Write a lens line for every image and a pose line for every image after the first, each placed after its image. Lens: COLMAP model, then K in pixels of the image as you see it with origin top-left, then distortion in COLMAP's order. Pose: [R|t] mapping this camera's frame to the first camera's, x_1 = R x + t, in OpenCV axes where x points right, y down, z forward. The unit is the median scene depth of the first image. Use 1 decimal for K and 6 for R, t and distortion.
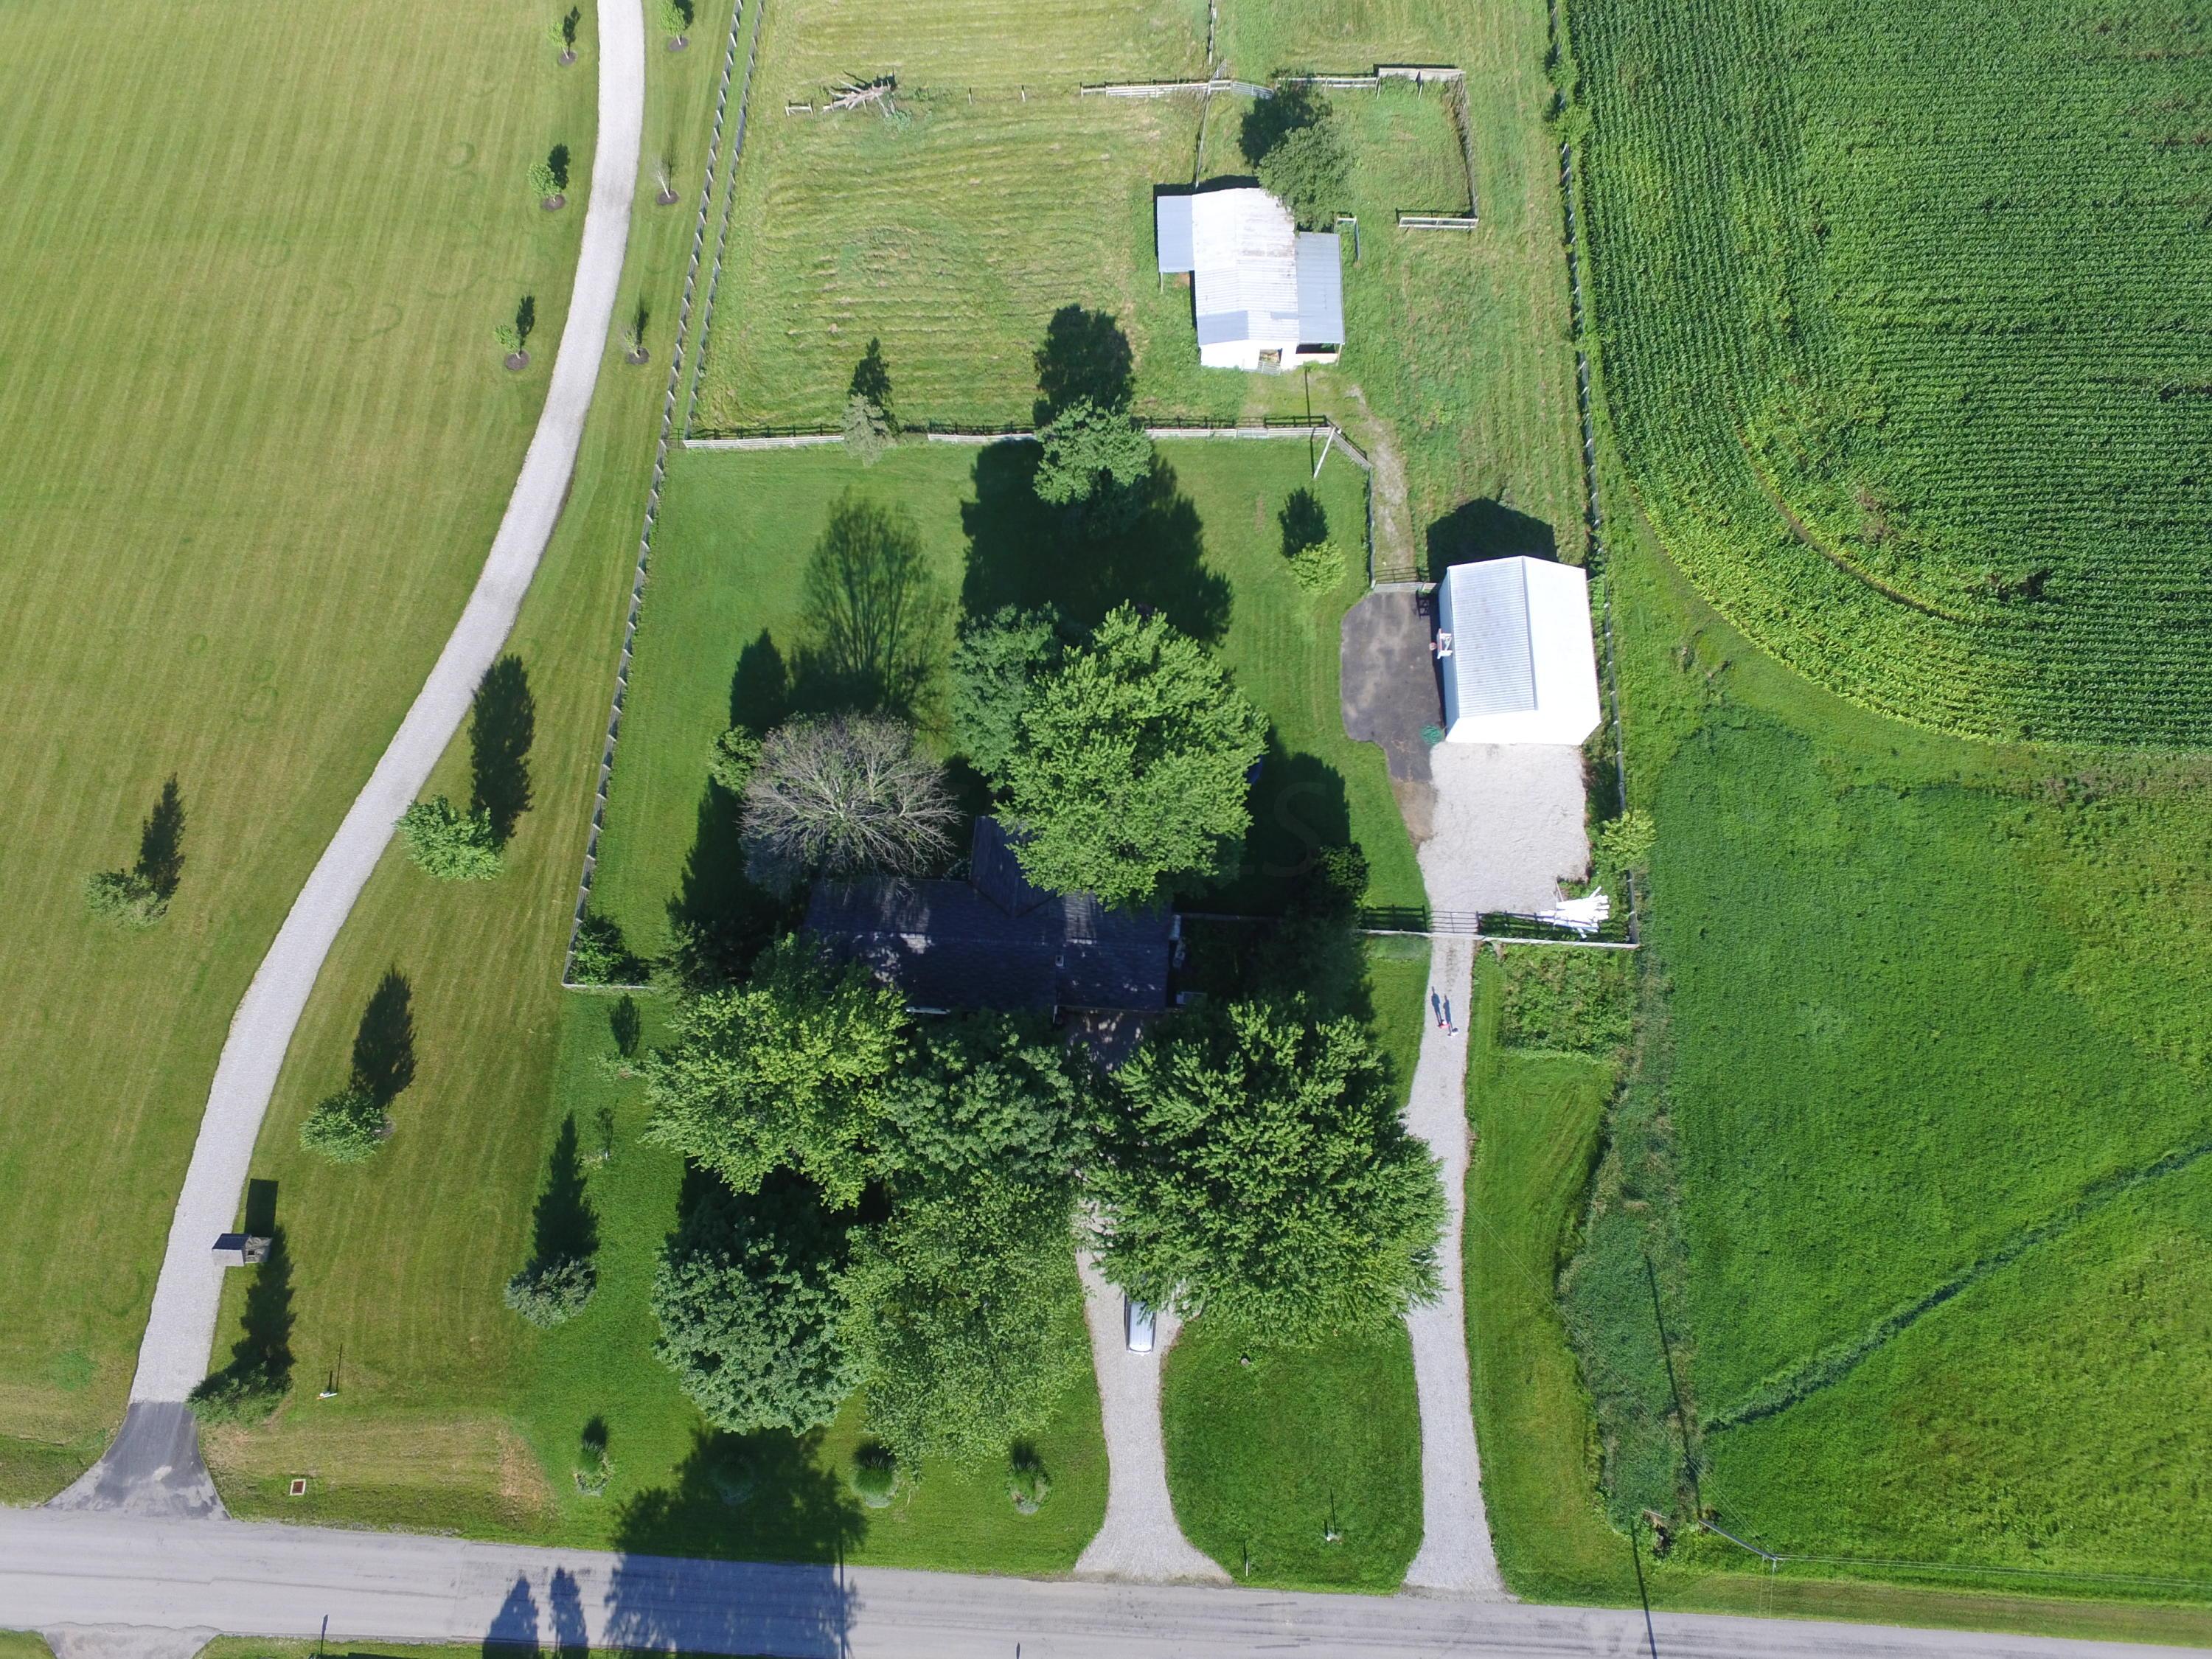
lens RADIAL K [[1284.8, 0, 1104.4], [0, 1284.8, 818.7], [0, 0, 1]] dist [-0.020846, 0.018860]
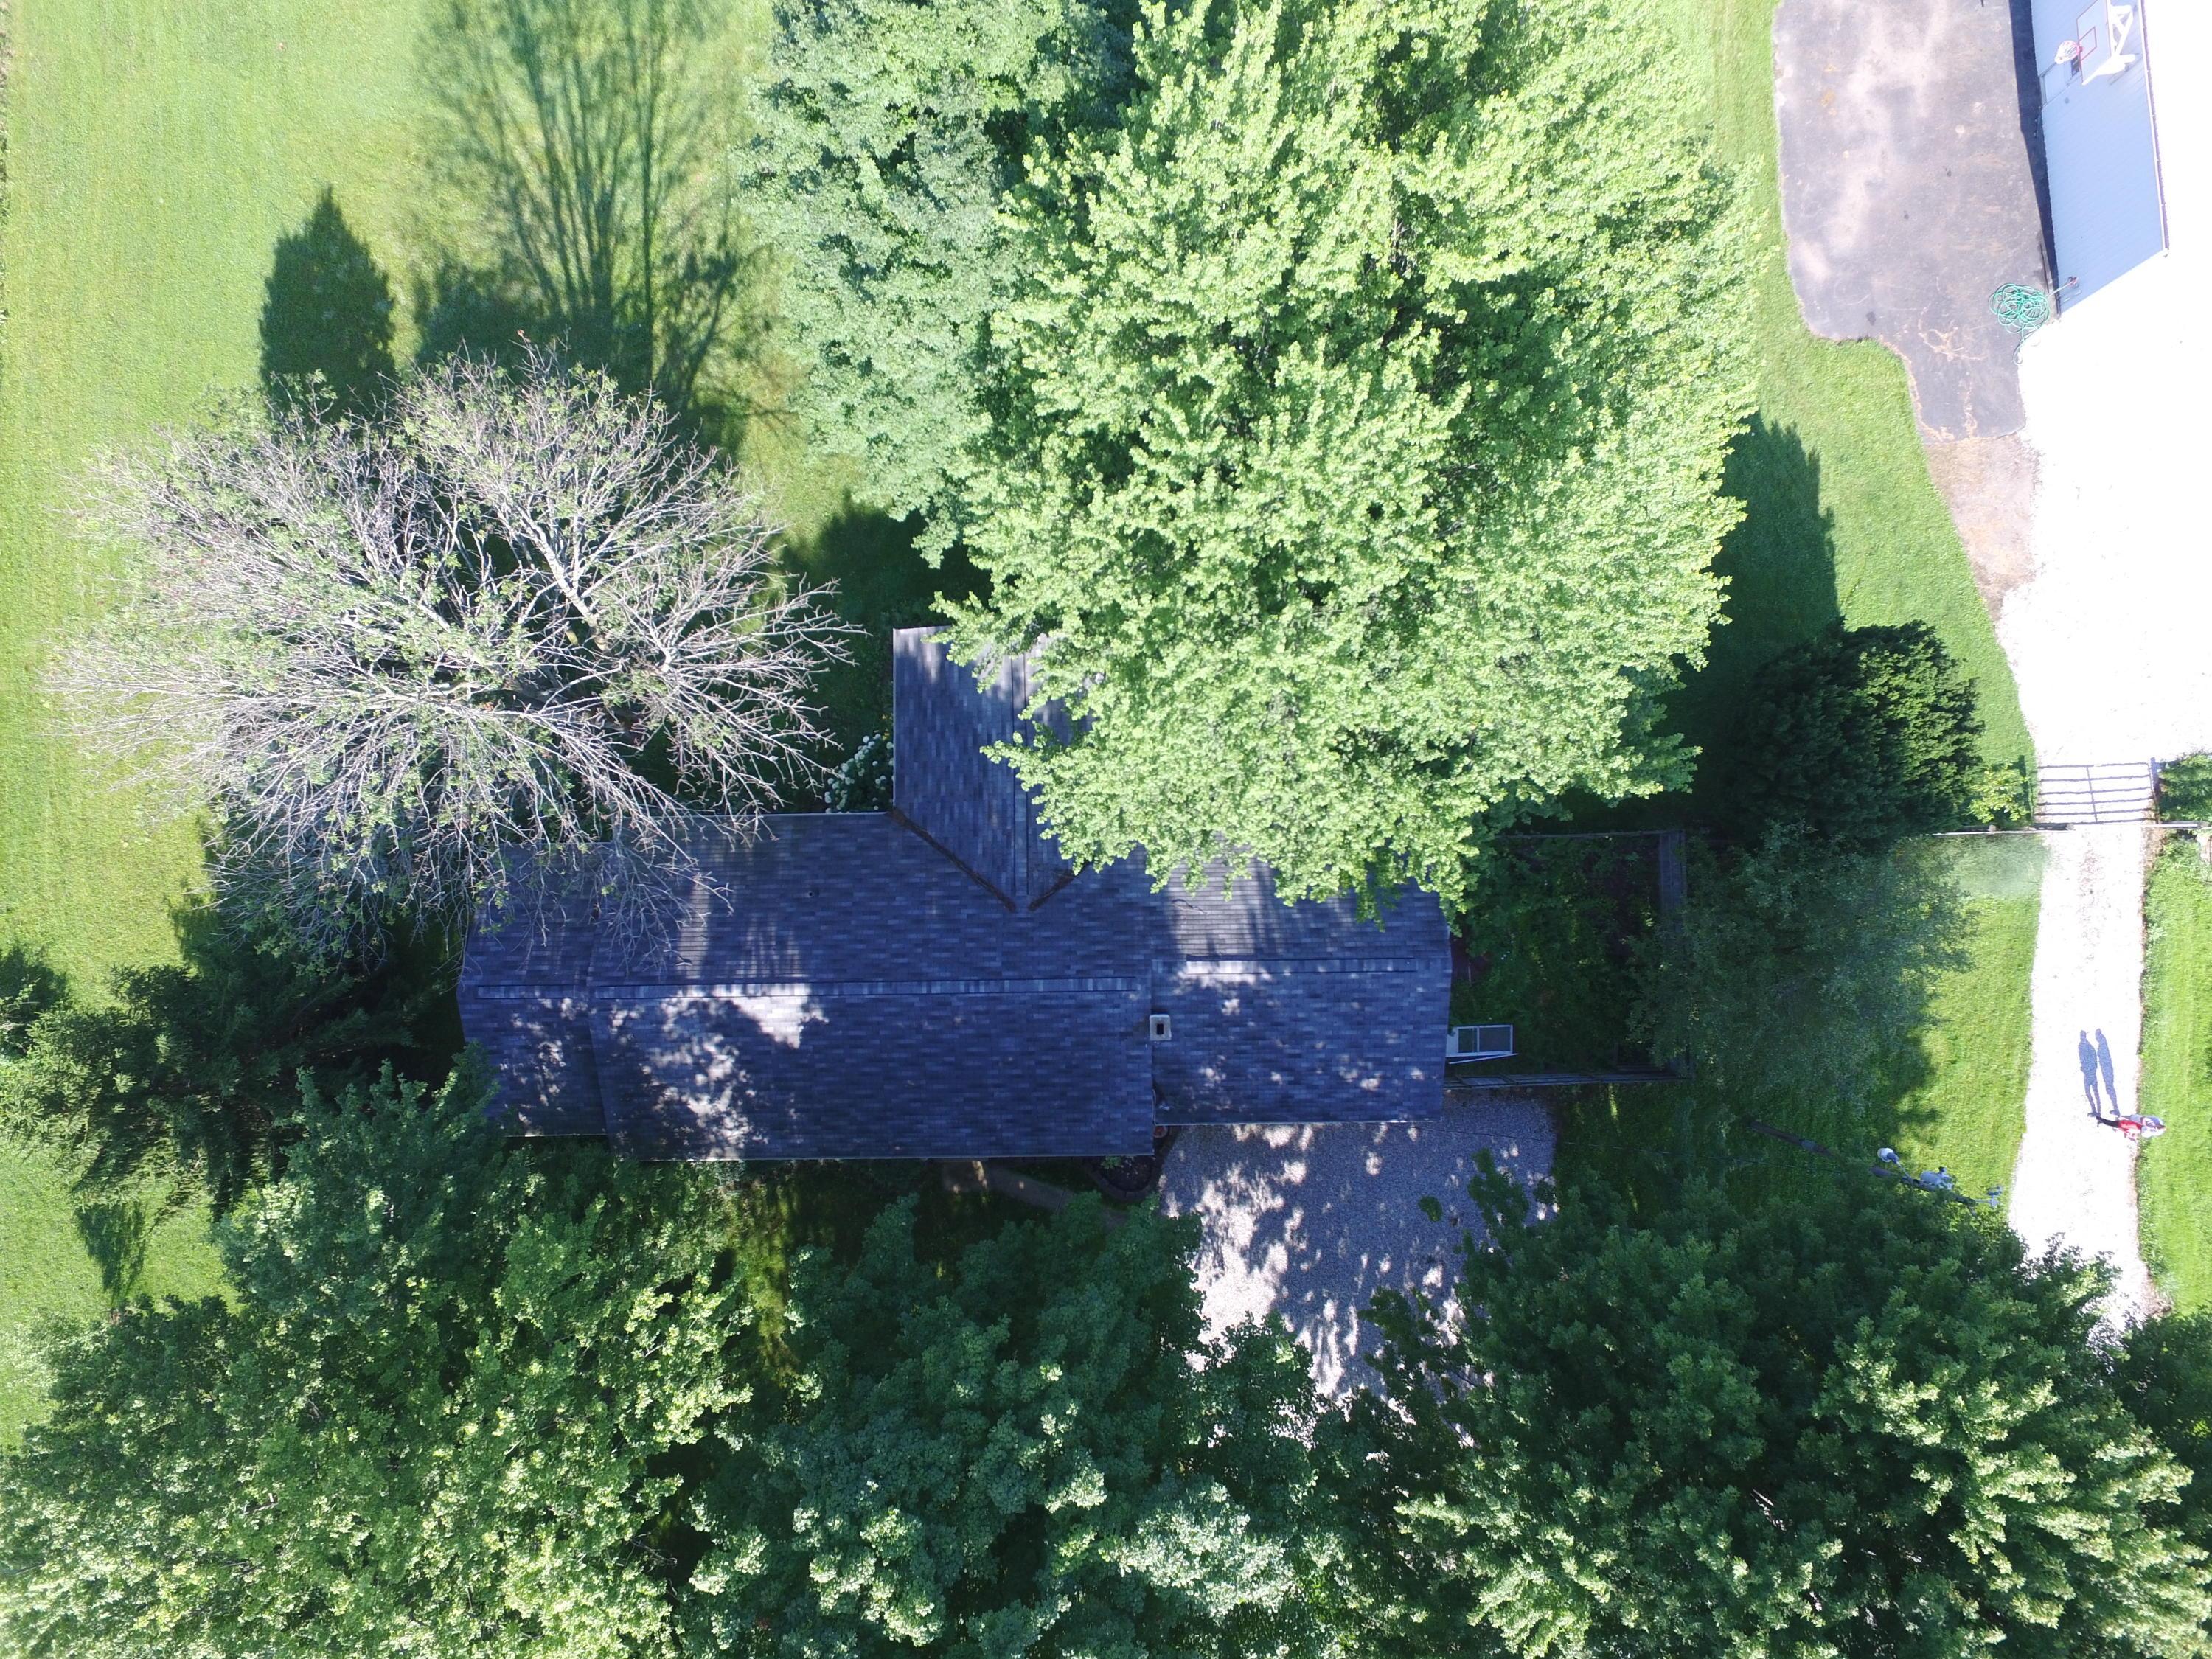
lens RADIAL K [[1282.1, 0, 1104.6], [0, 1282.1, 820.6], [0, 0, 1]] dist [-0.020806, 0.020061]
pose [[0.996203, -0.086610, 0.008832, -0.044064], [0.081383, 0.962483, 0.258849, -0.038313], [-0.030920, -0.257147, 0.965877, 0.590543]]
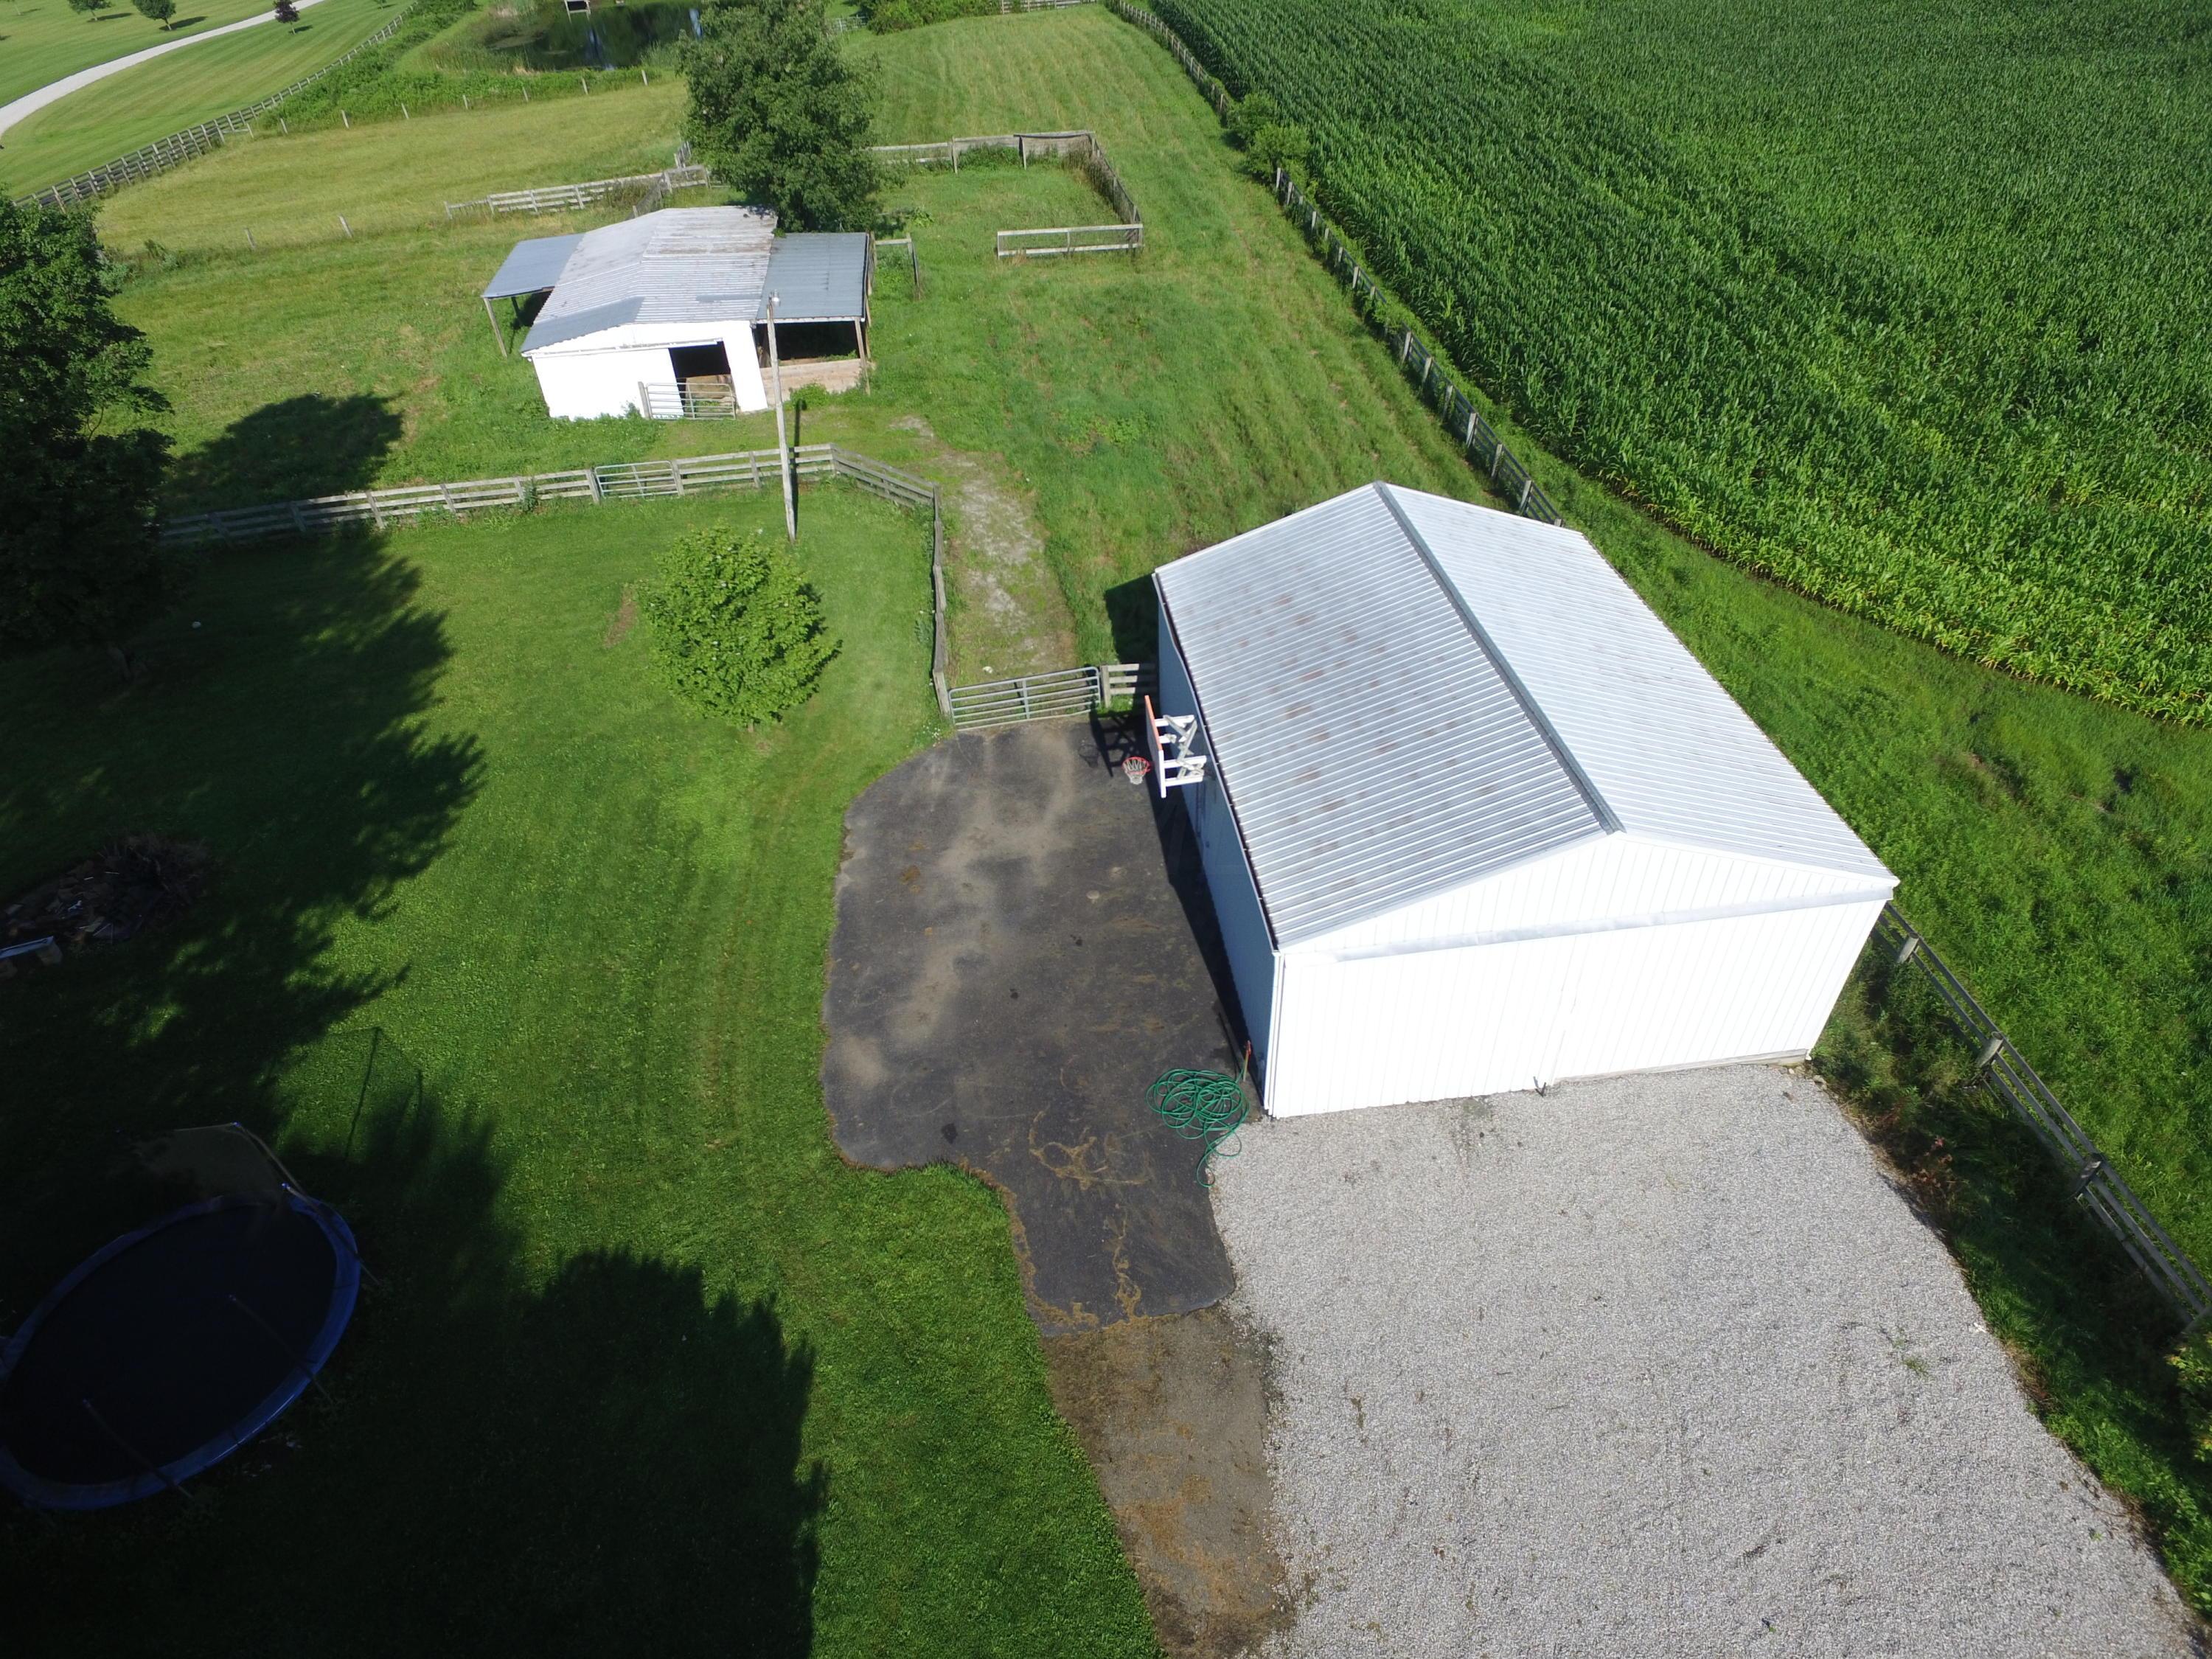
lens RADIAL K [[1282.1, 0, 1104.6], [0, 1282.1, 820.6], [0, 0, 1]] dist [-0.020806, 0.020061]
pose [[0.988269, -0.104097, 0.111752, 0.218024], [0.147687, 0.837773, -0.525666, 0.011412], [-0.038902, 0.536004, 0.843319, 0.780842]]
